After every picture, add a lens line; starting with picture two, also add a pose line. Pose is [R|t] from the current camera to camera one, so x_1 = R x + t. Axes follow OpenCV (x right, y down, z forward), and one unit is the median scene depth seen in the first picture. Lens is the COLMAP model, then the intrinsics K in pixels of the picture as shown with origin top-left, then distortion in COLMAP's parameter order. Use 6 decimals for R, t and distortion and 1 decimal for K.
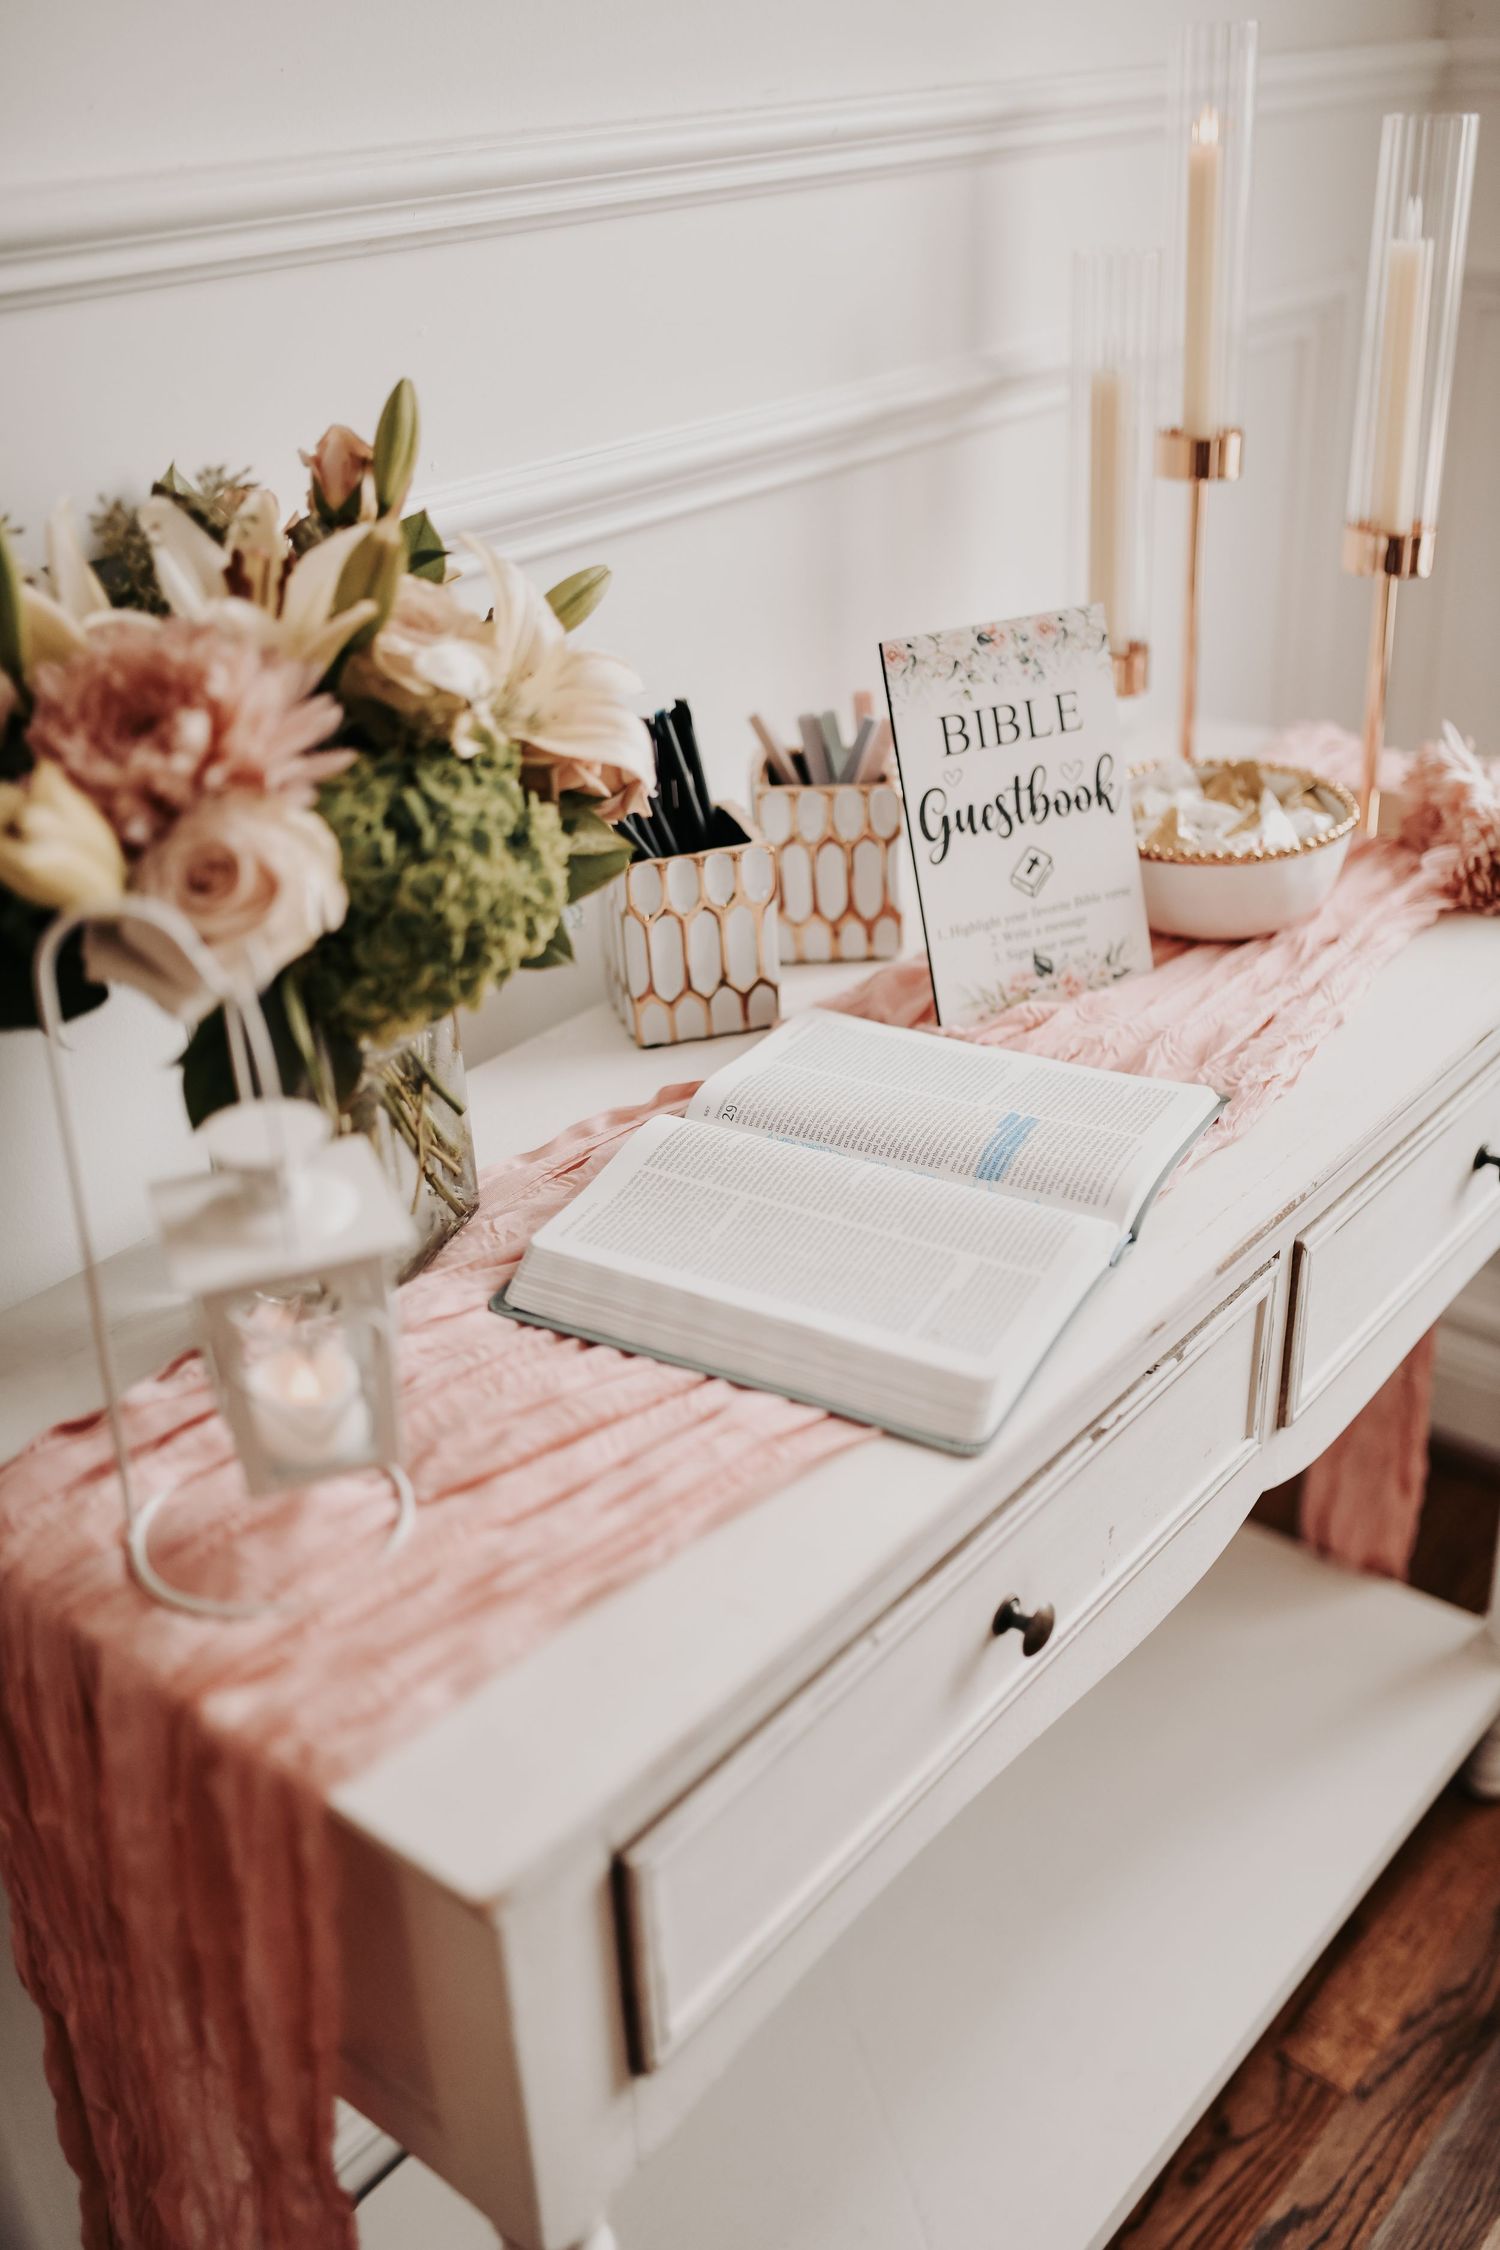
lens RADIAL K [[2126.9, 0, 748.7], [0, 2126.9, 1112.9], [0, 0, 1]] dist [-0.020762, 0.000000]
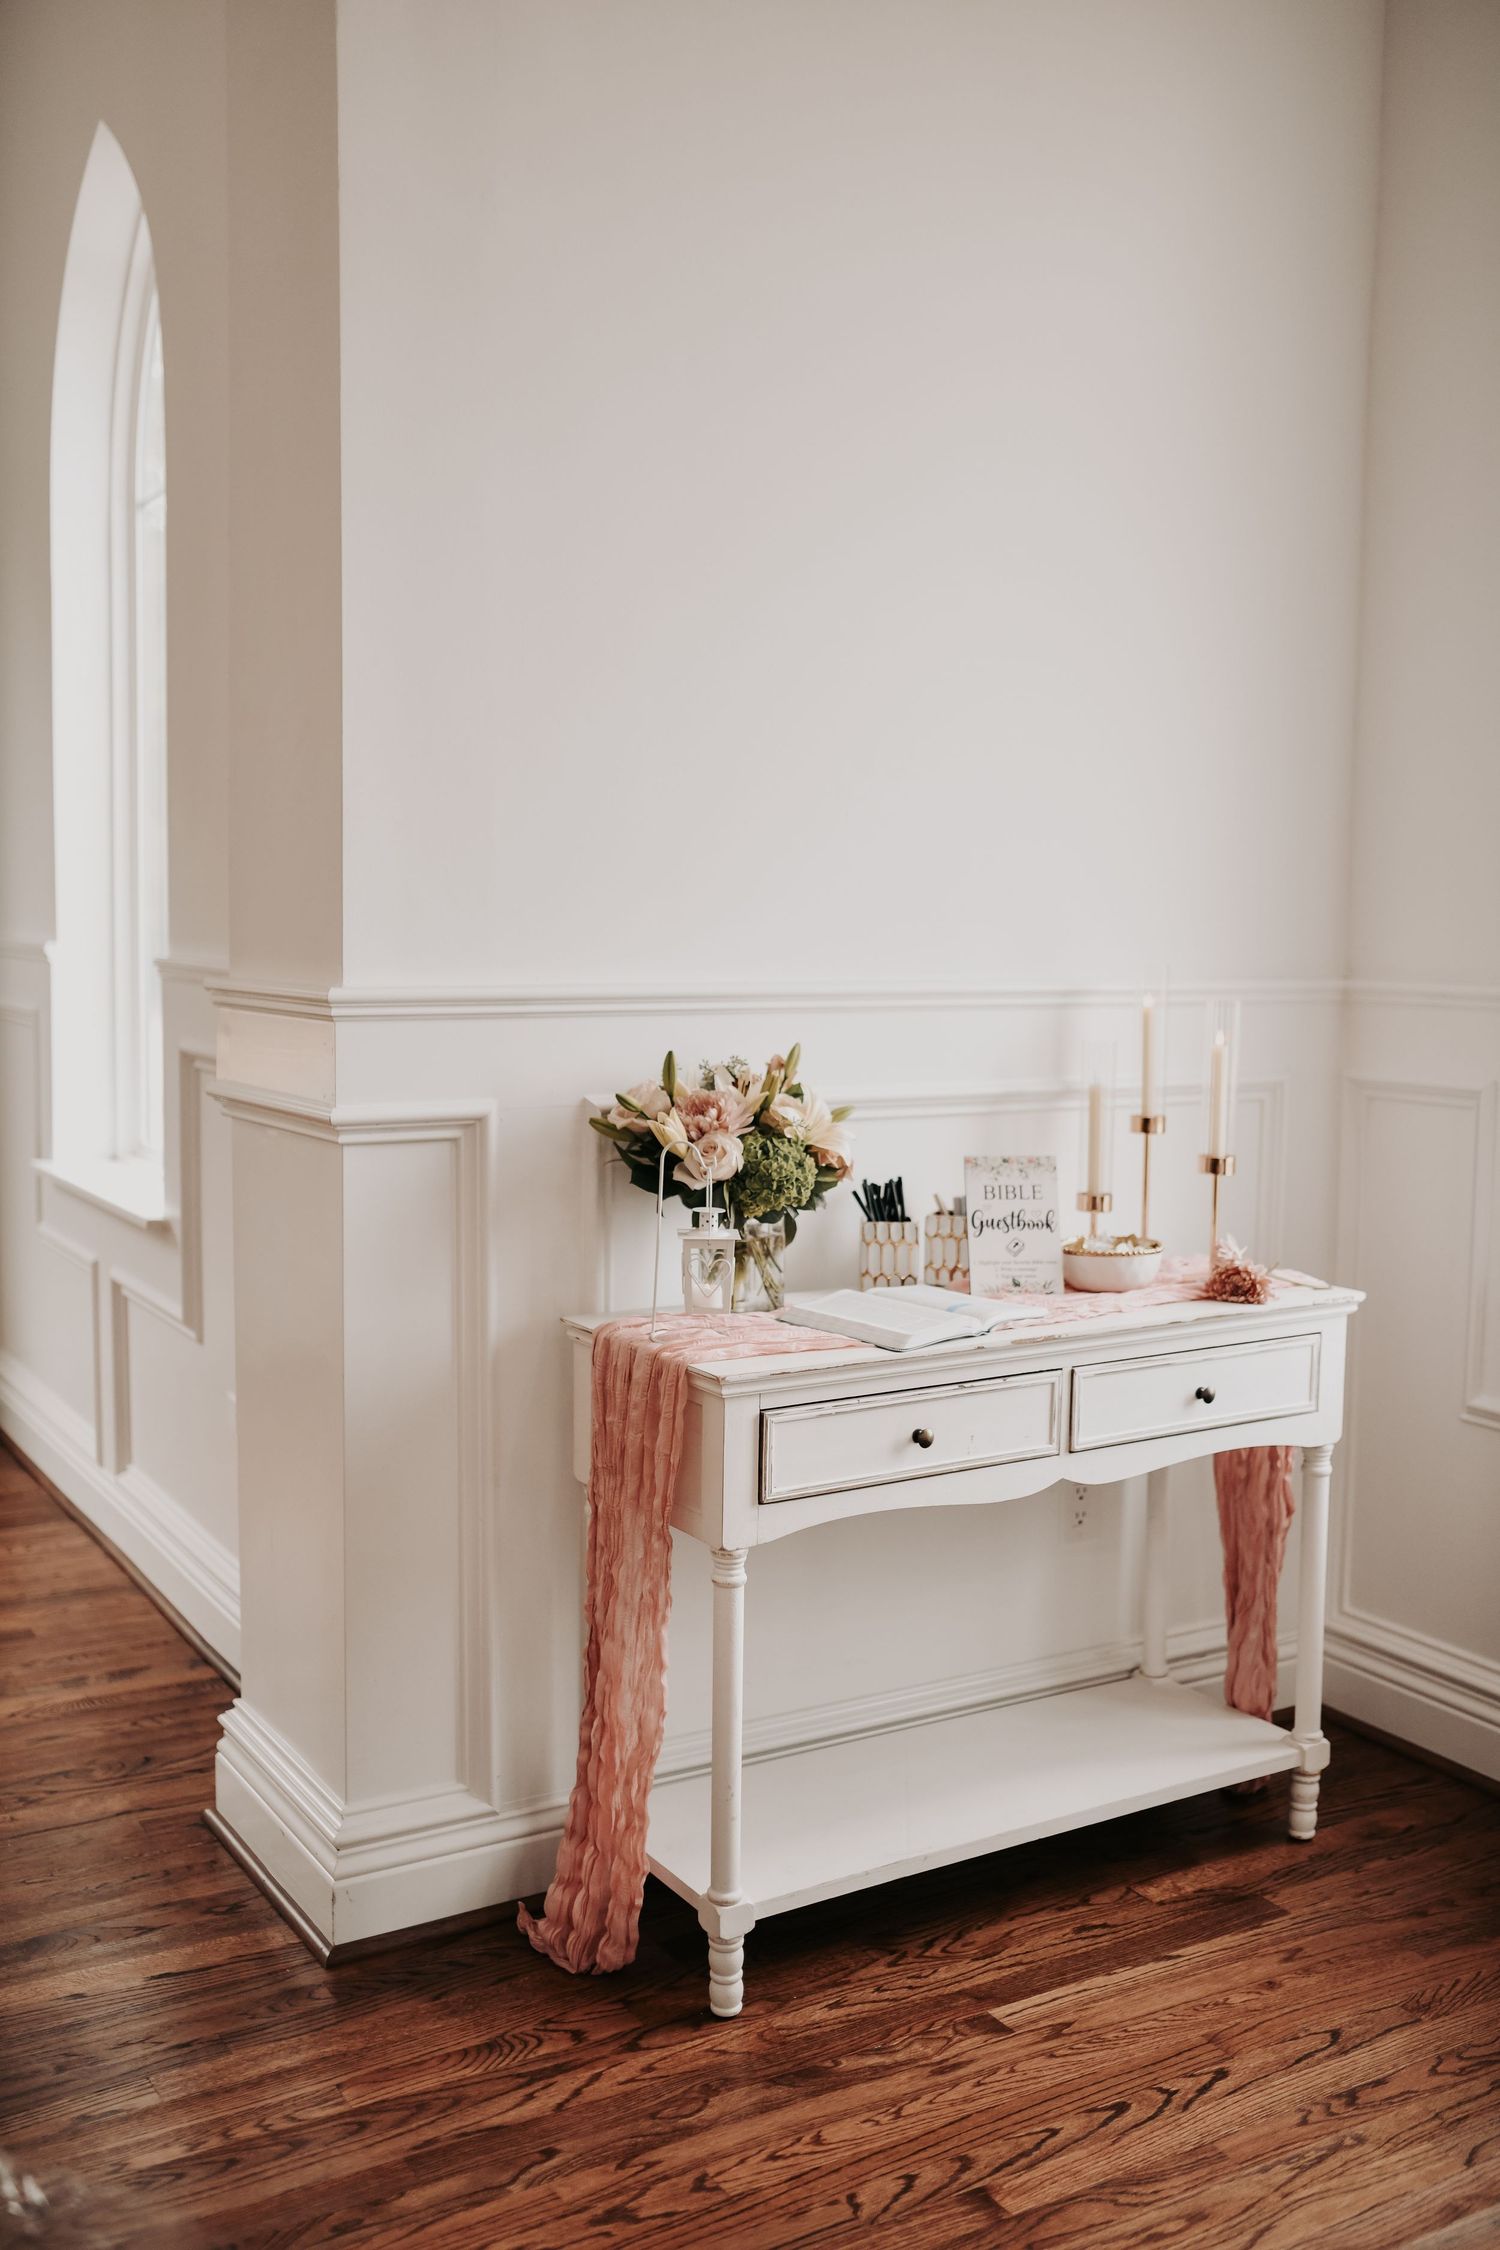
lens RADIAL K [[2126.9, 0, 749.7], [0, 2126.9, 1124.7], [0, 0, 1]] dist [-0.020762, 0.000000]
pose [[0.949390, 0.085984, -0.302103, 0.843438], [-0.192671, 0.919021, -0.343918, 1.005250], [0.248068, 0.384718, 0.889075, -2.090165]]
